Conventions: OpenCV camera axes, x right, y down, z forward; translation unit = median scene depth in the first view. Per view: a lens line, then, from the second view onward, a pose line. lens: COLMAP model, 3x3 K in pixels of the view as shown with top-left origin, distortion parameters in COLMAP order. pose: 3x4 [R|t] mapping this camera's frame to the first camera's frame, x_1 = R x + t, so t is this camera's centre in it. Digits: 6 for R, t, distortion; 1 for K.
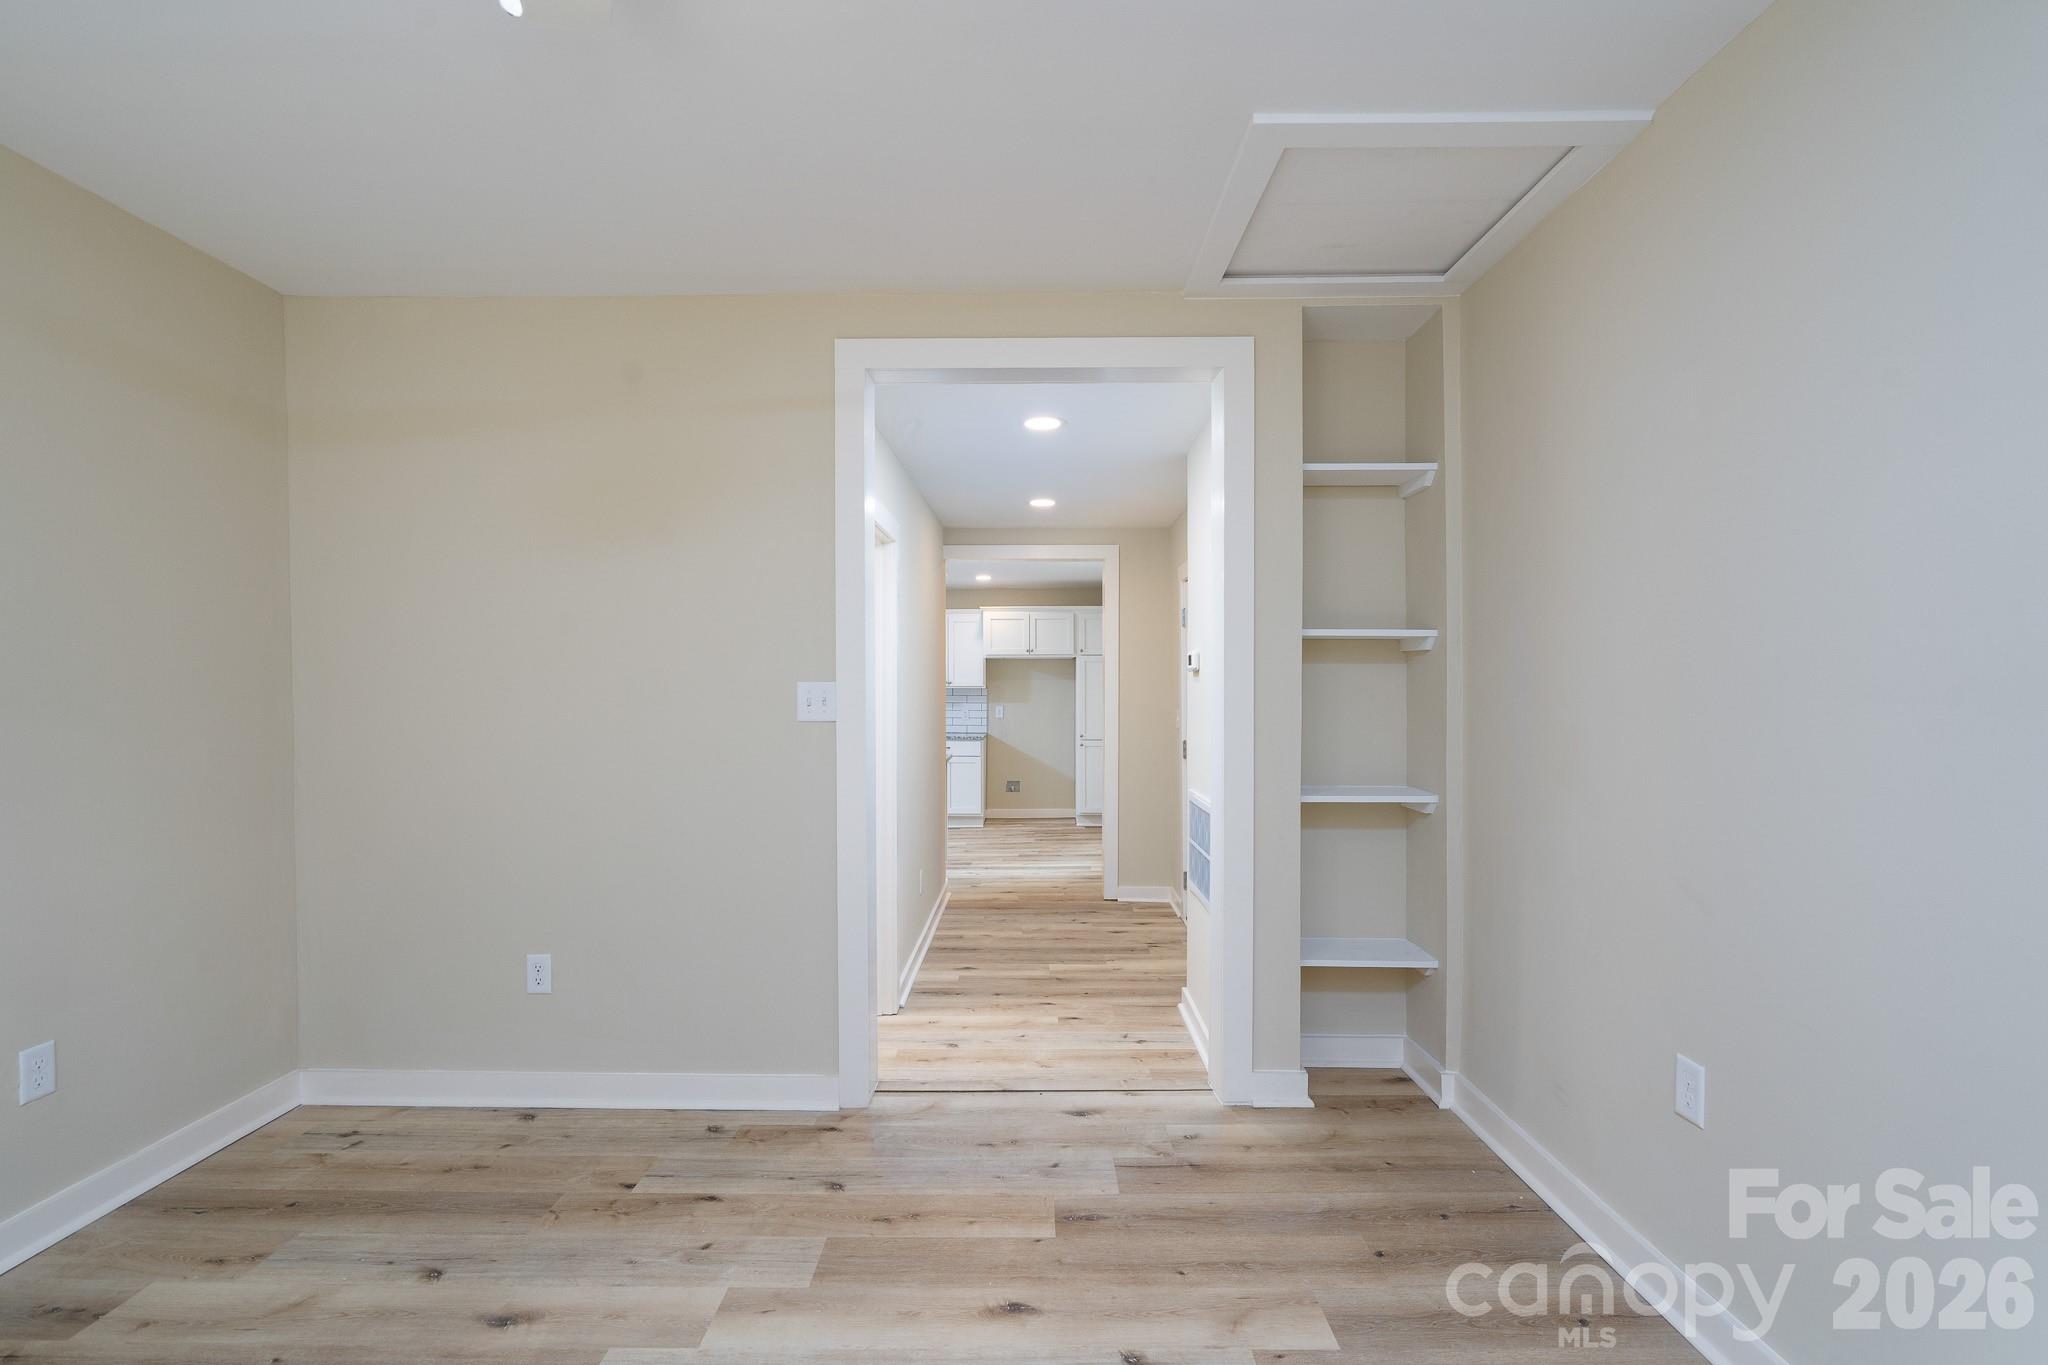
lens RADIAL K [[935.9, 0, 1018.0], [0, 935.9, 696.5], [0, 0, 1]] dist [-0.002656, 0.000747]
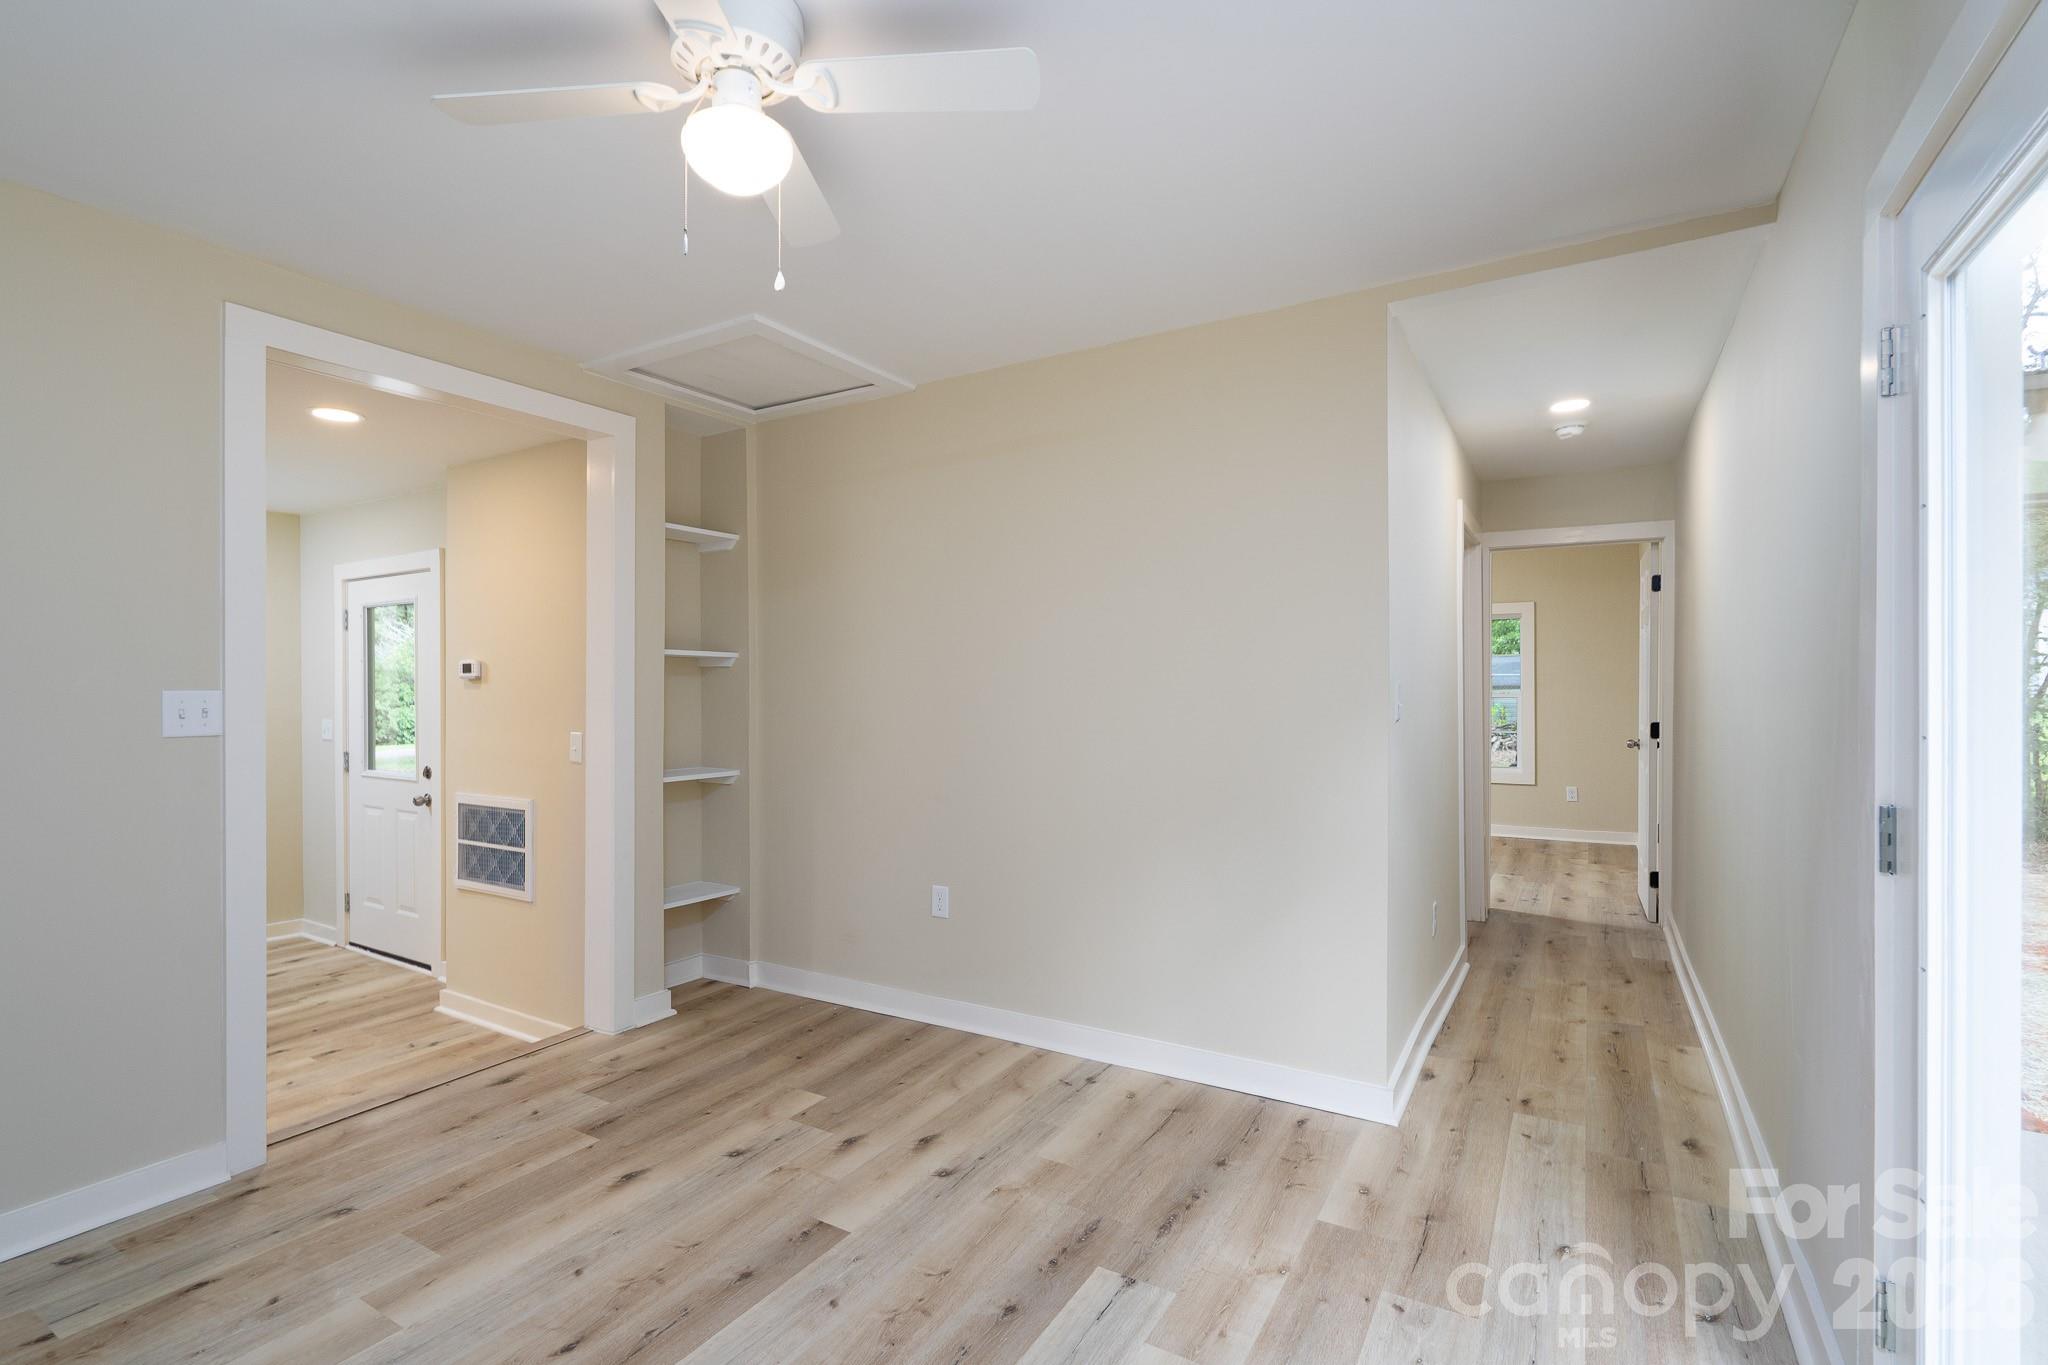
lens RADIAL K [[935.9, 0, 1018.0], [0, 935.9, 696.5], [0, 0, 1]] dist [-0.002656, 0.000747]
pose [[0.508294, -0.006450, 0.861159, -0.576983], [0.009795, 0.999951, 0.001708, -0.004068], [-0.861128, 0.007567, 0.508332, -0.085235]]
